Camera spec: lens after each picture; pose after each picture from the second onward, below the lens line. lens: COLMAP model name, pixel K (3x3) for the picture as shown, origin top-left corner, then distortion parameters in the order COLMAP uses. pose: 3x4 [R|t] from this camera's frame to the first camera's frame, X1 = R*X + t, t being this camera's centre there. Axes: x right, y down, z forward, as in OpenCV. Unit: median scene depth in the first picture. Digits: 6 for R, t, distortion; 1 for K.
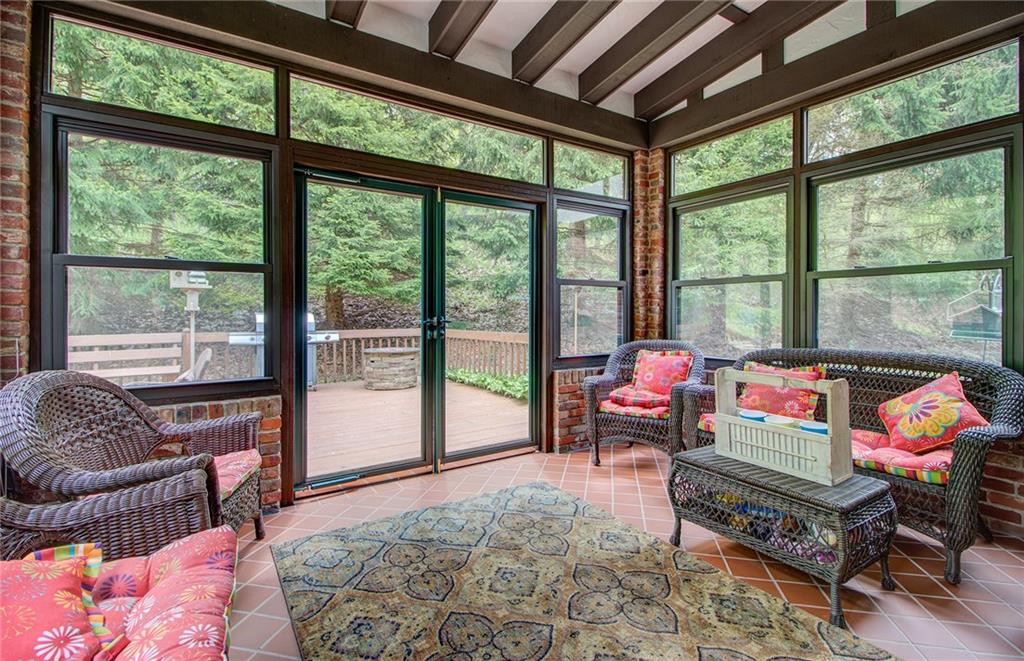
lens RADIAL K [[470.7, 0, 511.3], [0, 470.7, 320.4], [0, 0, 1]] dist [0.019554, -0.014330]
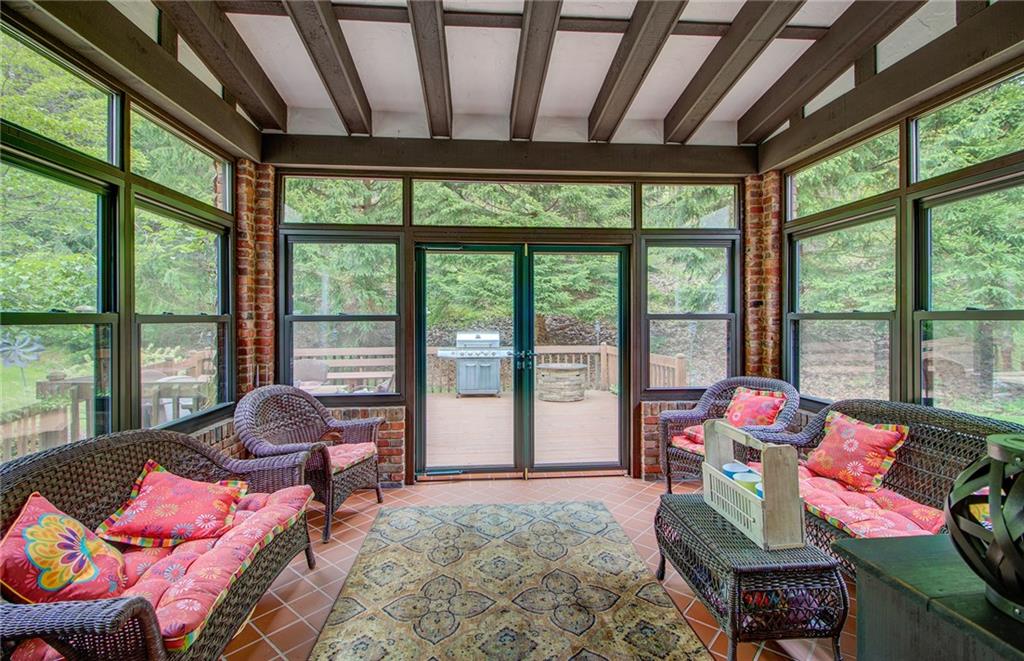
lens RADIAL K [[467.1, 0, 507.0], [0, 467.1, 327.4], [0, 0, 1]] dist [0.020343, -0.014376]
pose [[0.879027, 0.005094, -0.476745, 0.350685], [-0.005122, 0.999986, 0.001240, -0.064177], [0.476745, 0.001352, 0.879041, -0.074331]]
